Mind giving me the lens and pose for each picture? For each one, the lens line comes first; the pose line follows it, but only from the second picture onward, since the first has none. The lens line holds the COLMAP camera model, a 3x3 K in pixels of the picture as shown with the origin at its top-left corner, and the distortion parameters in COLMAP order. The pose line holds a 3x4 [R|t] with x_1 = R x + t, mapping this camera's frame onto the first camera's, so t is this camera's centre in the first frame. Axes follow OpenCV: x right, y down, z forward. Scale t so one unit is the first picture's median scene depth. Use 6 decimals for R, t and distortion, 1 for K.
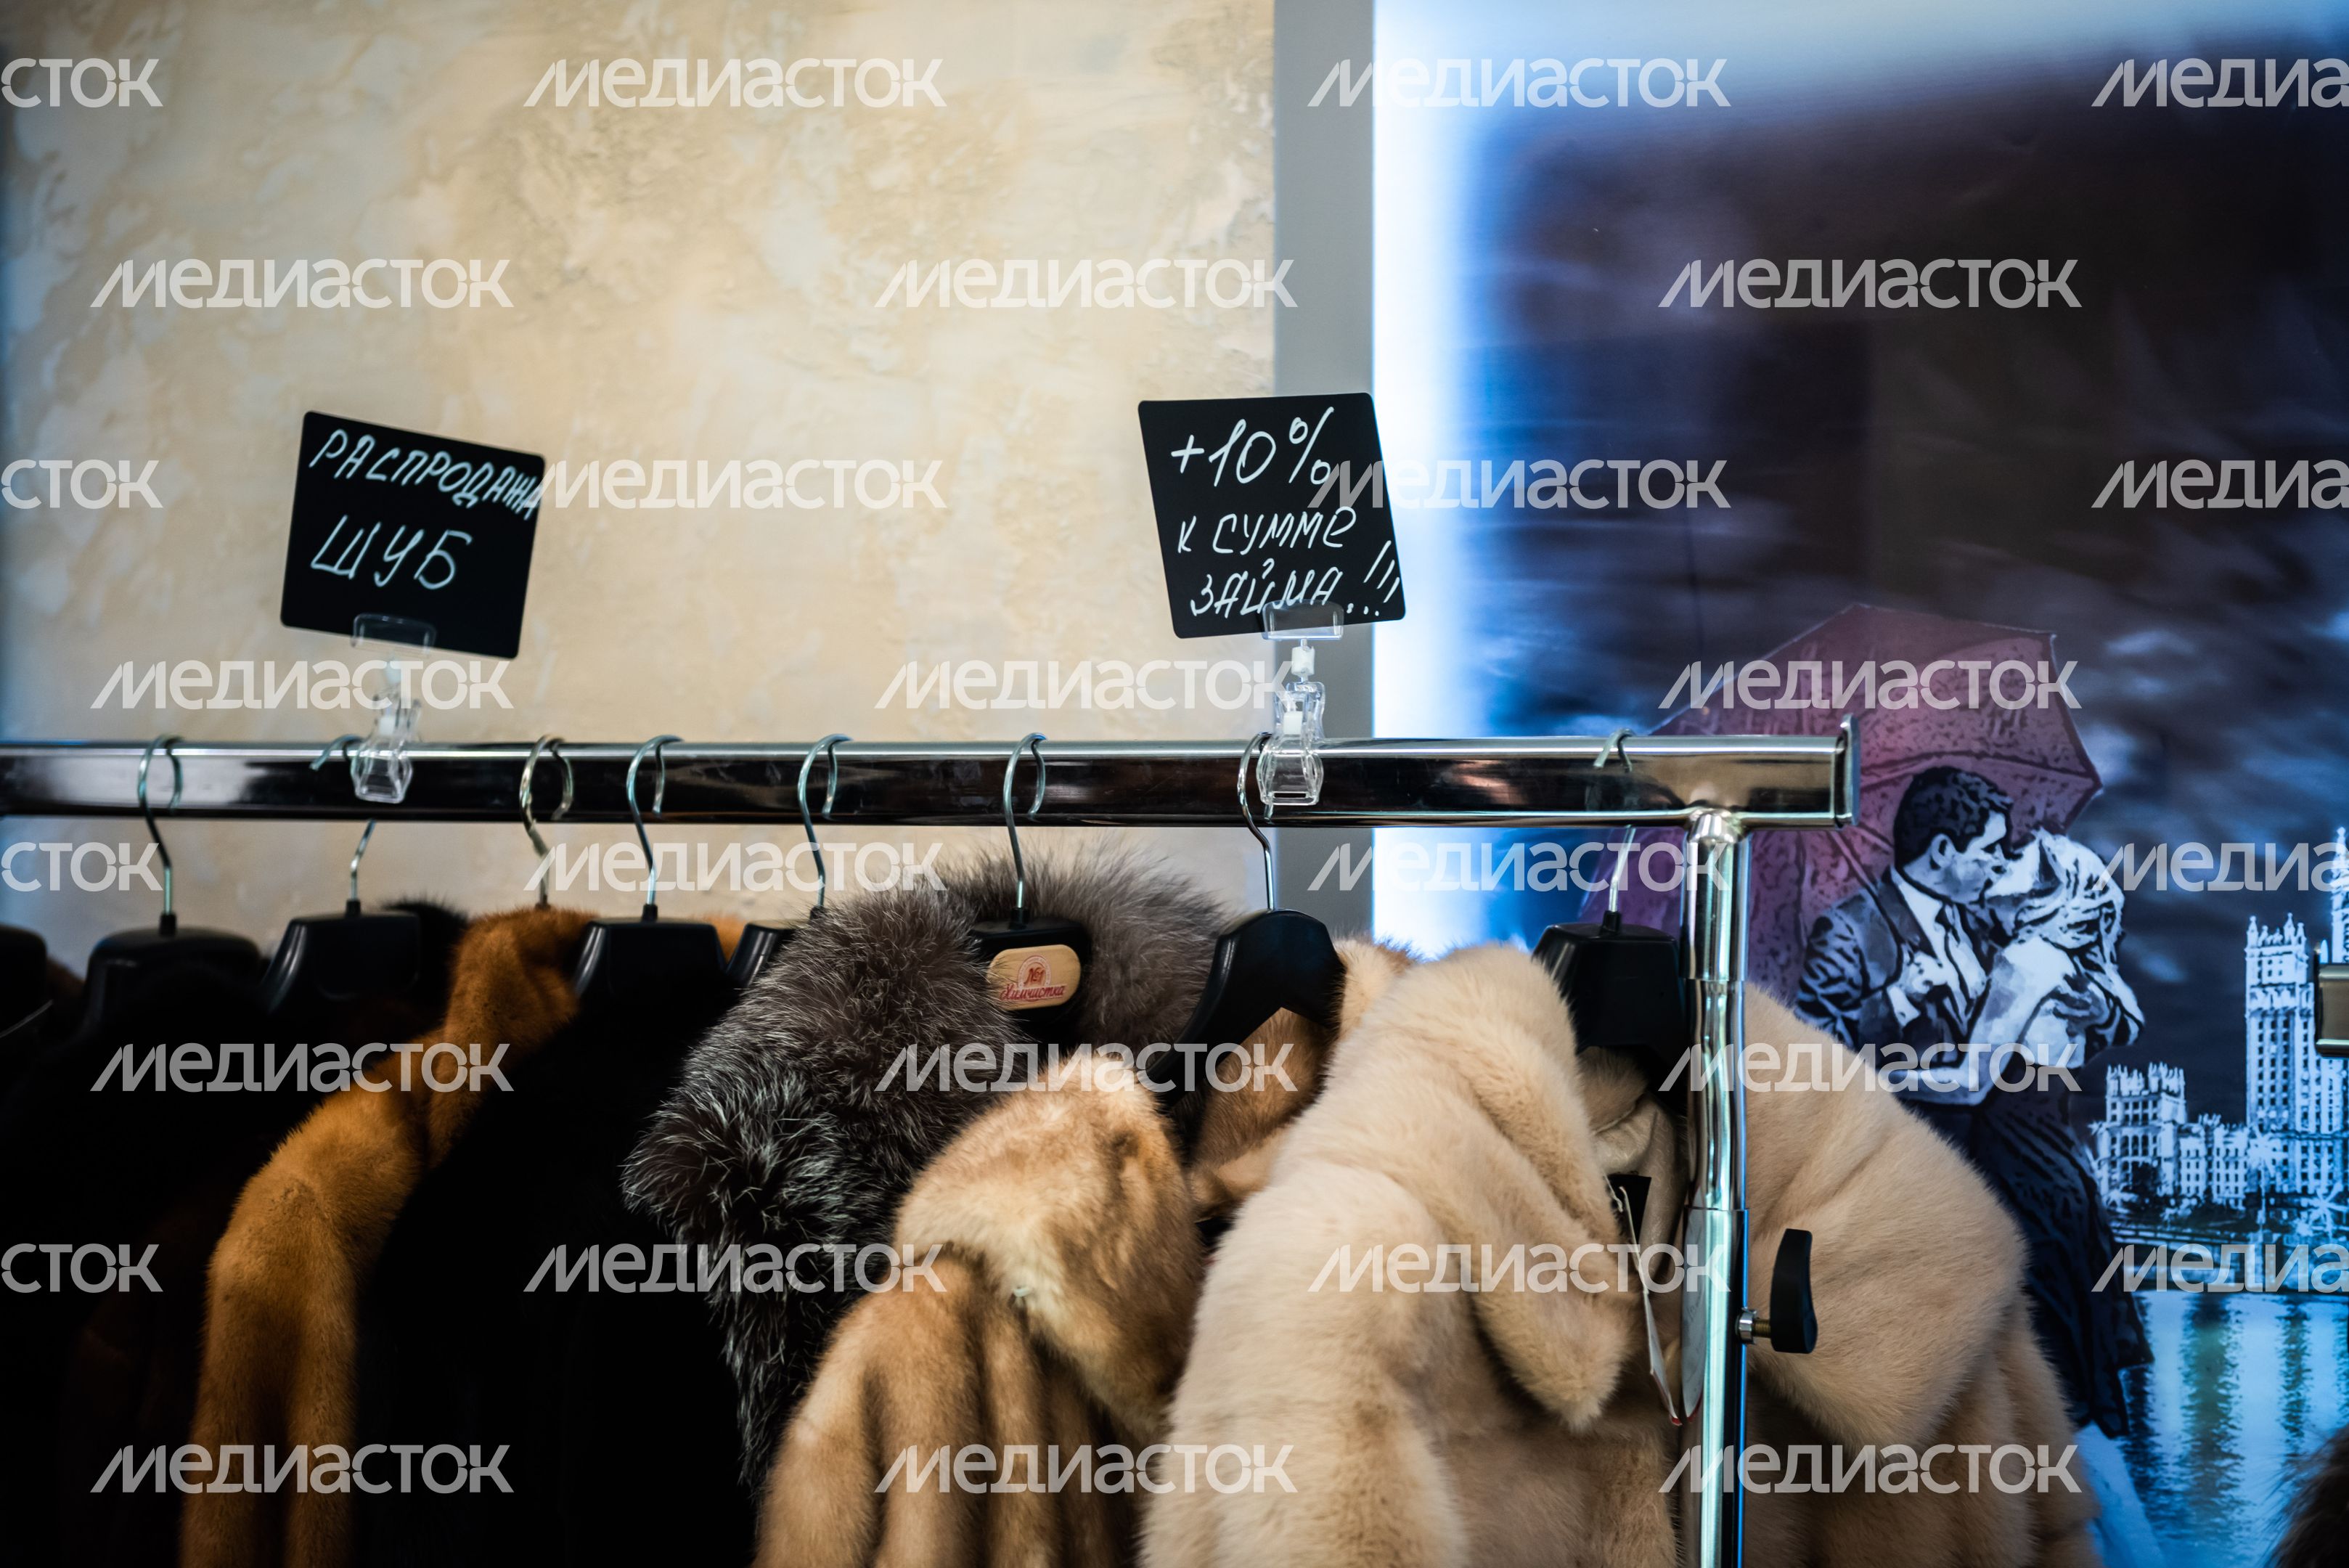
lens RADIAL K [[4567.3, 0, 1184.1], [0, 4567.3, 768.8], [0, 0, 1]] dist [0.074219, 0.000000]
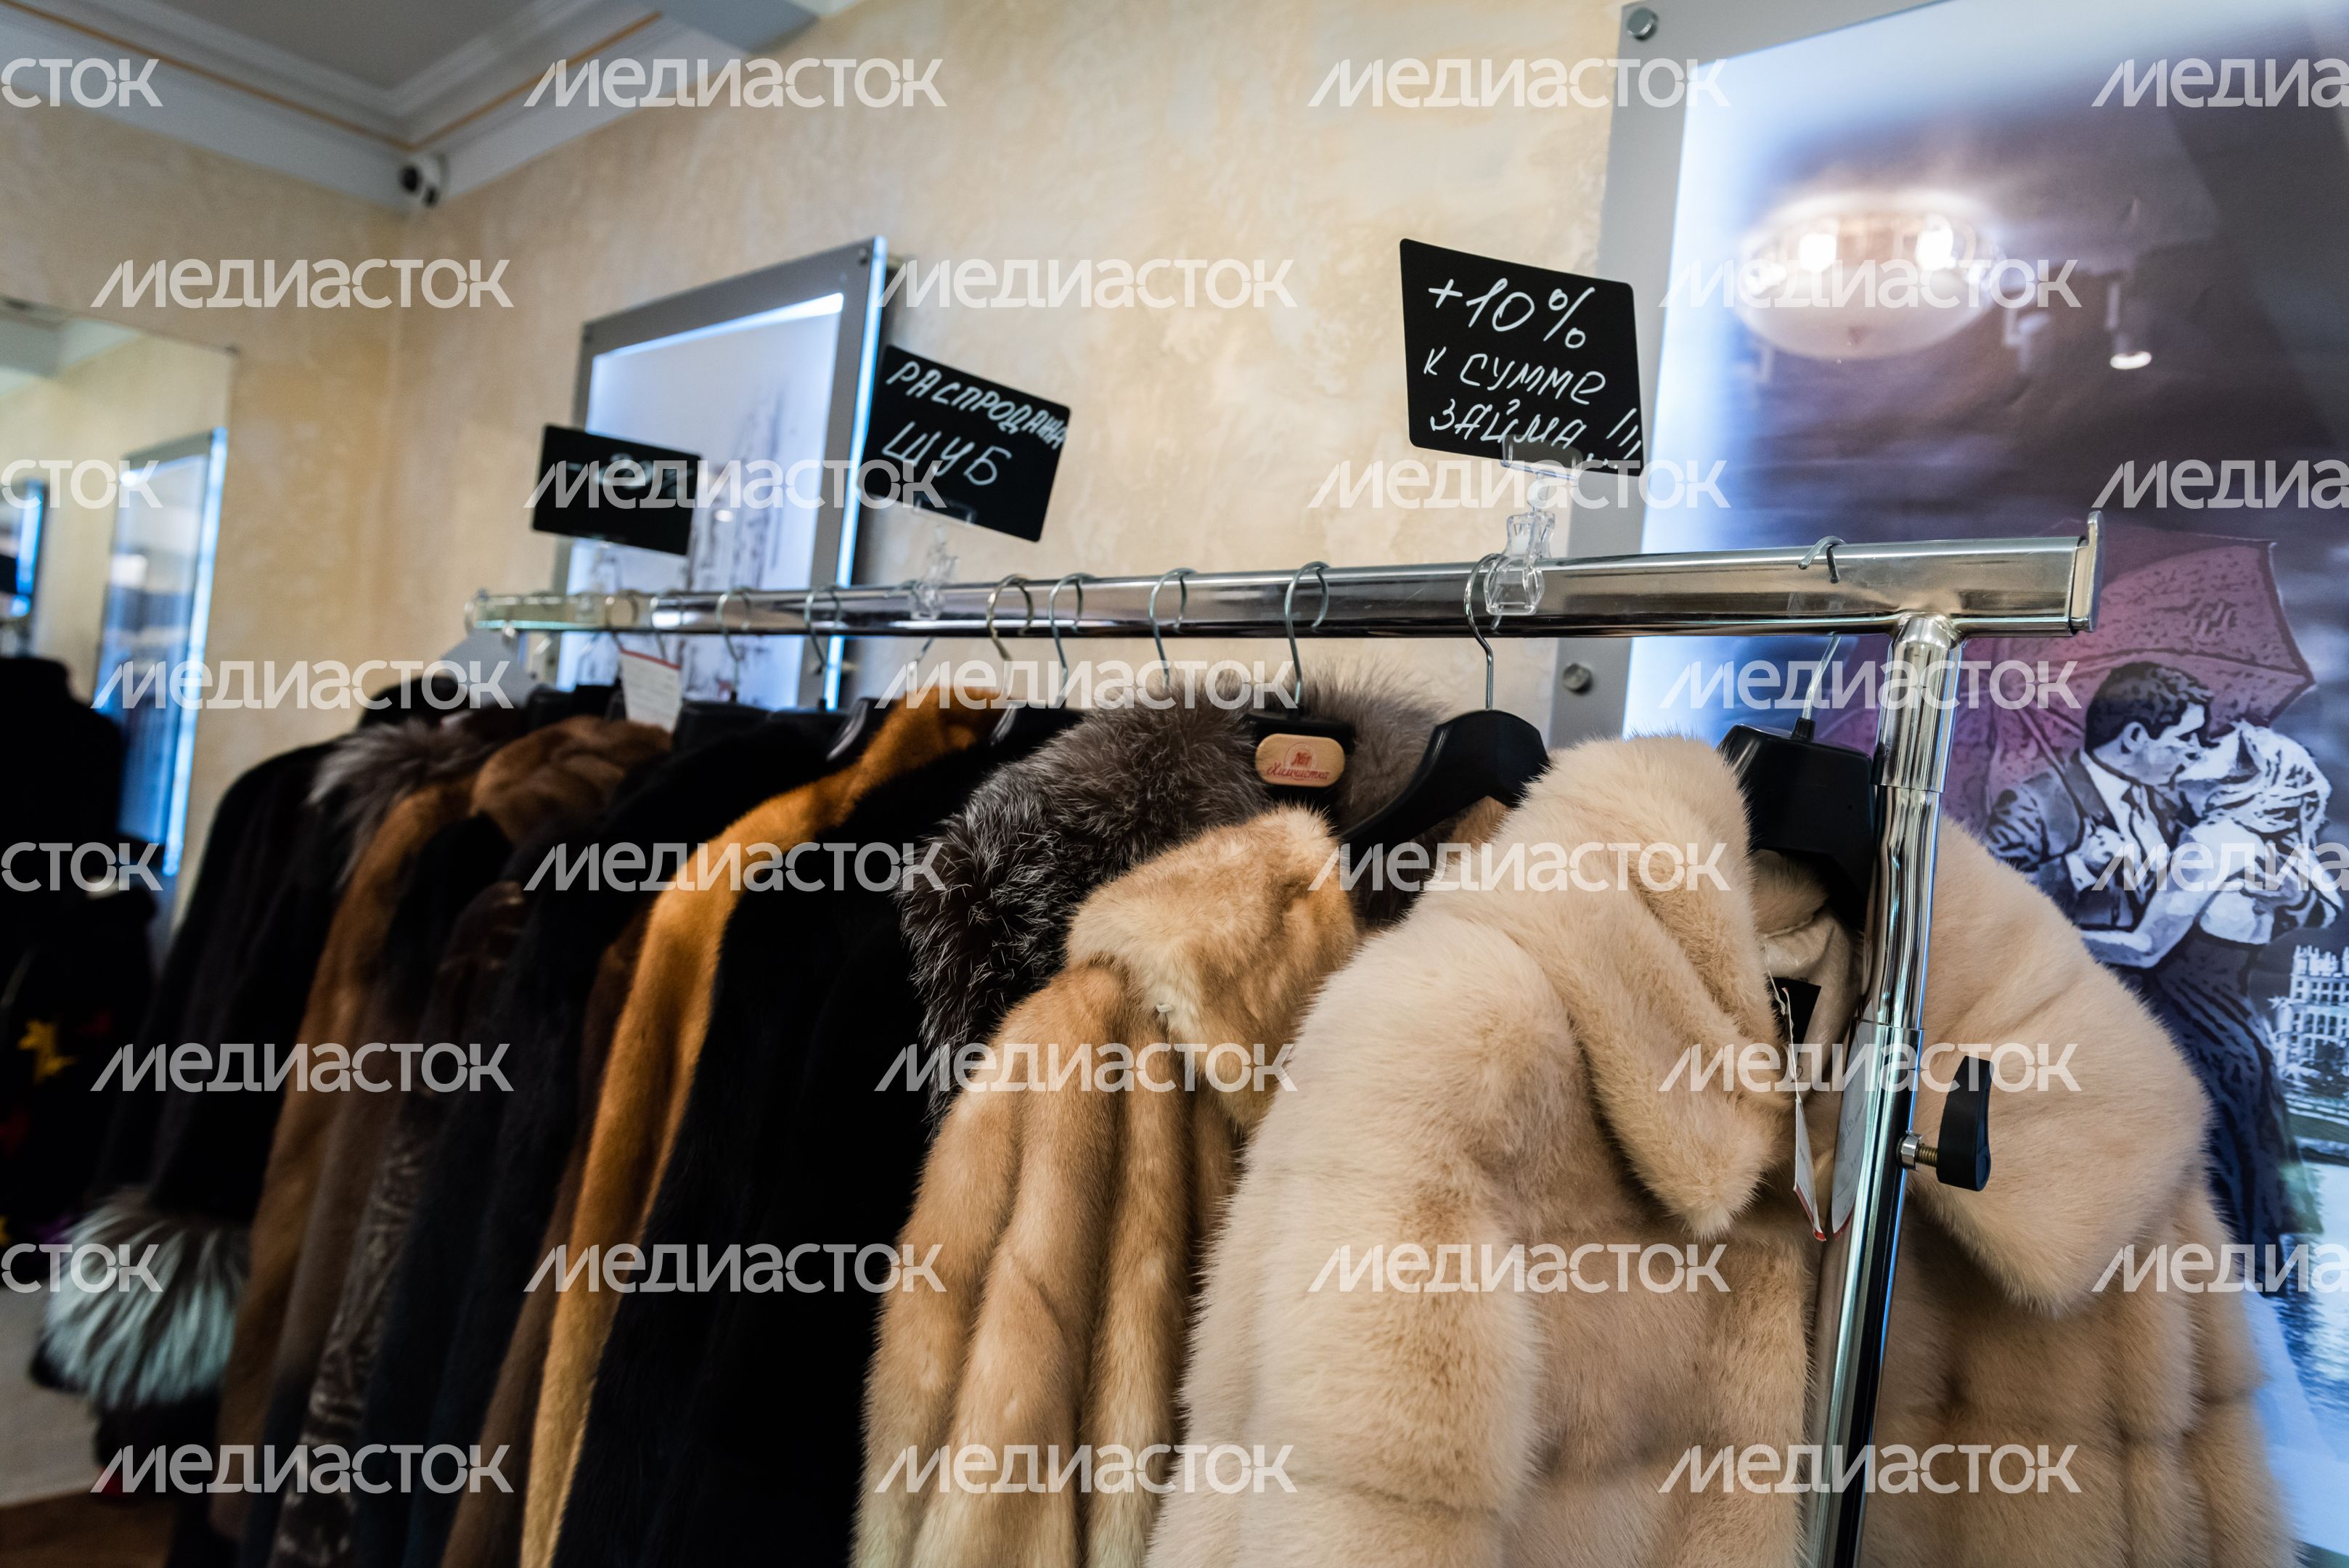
lens RADIAL K [[1569.1, 0, 1165.5], [0, 1569.1, 779.4], [0, 0, 1]] dist [-0.039456, 0.023289]
pose [[0.943024, 0.094552, -0.319006, 0.069466], [-0.104948, 0.994357, -0.015516, 0.063078], [0.315739, 0.048111, 0.947626, 0.611284]]
